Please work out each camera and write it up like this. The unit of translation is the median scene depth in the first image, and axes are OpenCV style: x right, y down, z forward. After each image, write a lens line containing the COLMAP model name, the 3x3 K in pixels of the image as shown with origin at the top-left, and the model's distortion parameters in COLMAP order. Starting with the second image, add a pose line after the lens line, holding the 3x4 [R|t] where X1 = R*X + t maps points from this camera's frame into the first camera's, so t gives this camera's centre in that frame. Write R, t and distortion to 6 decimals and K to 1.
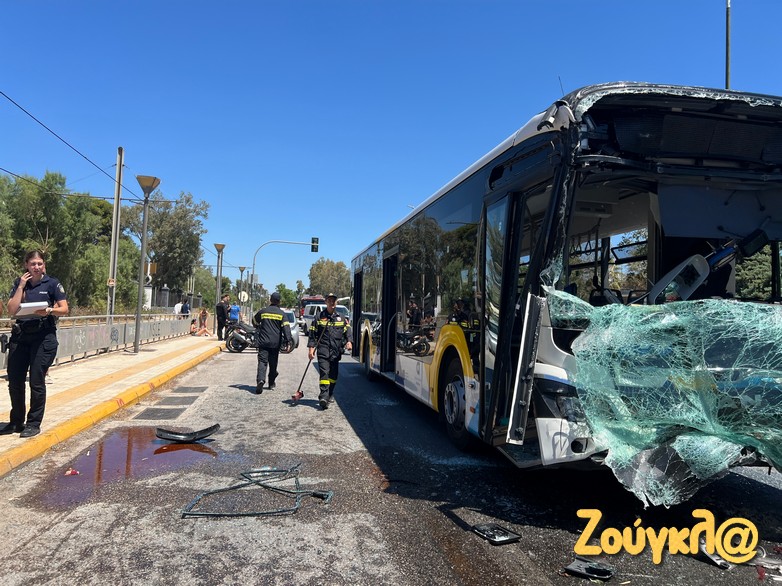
lens RADIAL K [[583.2, 0, 392.7], [0, 583.2, 290.6], [0, 0, 1]] dist [0.041841, -0.044840]
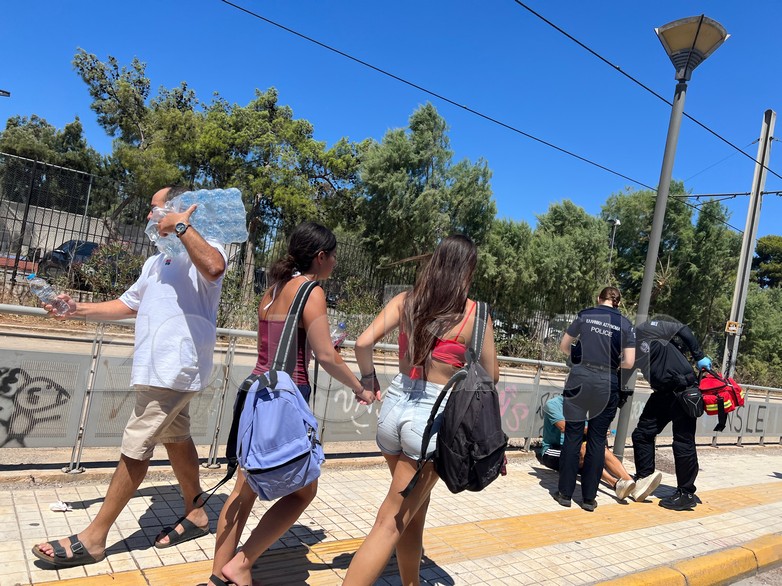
lens RADIAL K [[583.2, 0, 387.8], [0, 583.2, 298.2], [0, 0, 1]] dist [0.041841, -0.044840]
pose [[0.449527, 0.019318, -0.893058, -0.473181], [-0.104112, 0.994085, -0.030902, 0.063773], [0.887179, 0.106869, 0.448880, 2.080603]]
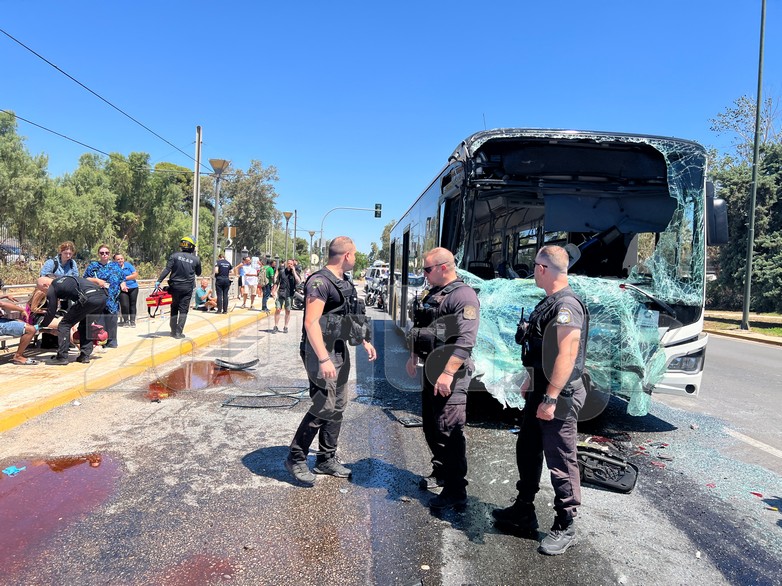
lens RADIAL K [[583.2, 0, 408.7], [0, 583.2, 293.1], [0, 0, 1]] dist [0.041841, -0.044840]
pose [[0.994596, 0.010698, -0.103273, 0.273198], [-0.003363, 0.997475, 0.070942, -0.040586], [0.103771, -0.070212, 0.992120, -0.457826]]
